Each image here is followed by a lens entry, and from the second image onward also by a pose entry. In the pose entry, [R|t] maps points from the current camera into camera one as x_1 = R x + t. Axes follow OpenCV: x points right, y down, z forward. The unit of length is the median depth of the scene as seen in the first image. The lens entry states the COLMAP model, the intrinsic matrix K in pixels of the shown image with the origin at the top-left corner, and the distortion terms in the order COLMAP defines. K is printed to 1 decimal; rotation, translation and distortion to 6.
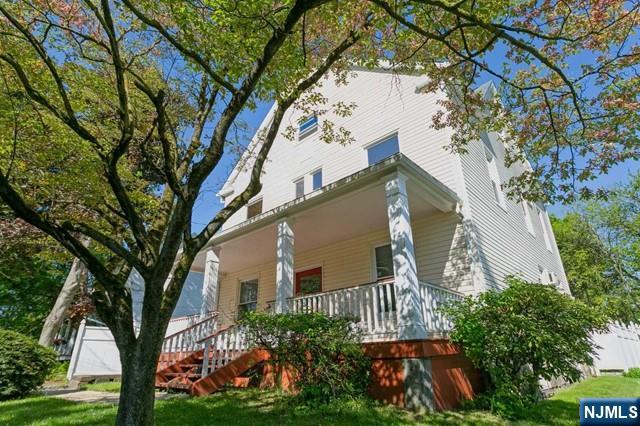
lens RADIAL K [[319.0, 0, 320.0], [0, 319.0, 213.0], [0, 0, 1]] dist [-0.002763, 0.000458]
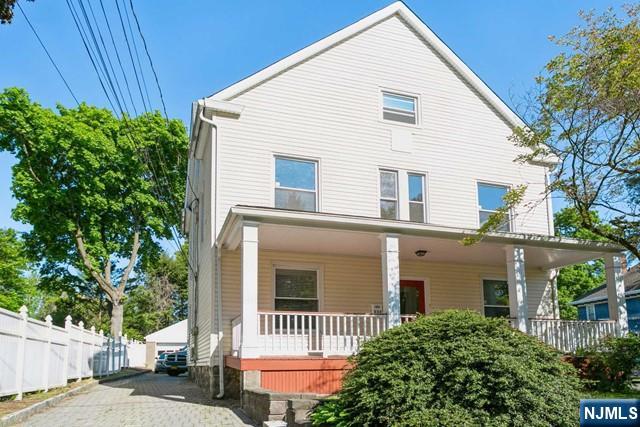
lens RADIAL K [[319.0, 0, 320.0], [0, 319.0, 213.5], [0, 0, 1]] dist [-0.002763, 0.000458]
pose [[0.546331, 0.333227, 0.768429, -1.368338], [-0.333867, 0.928053, -0.165077, 0.327905], [-0.768151, -0.166366, 0.618277, 0.885305]]
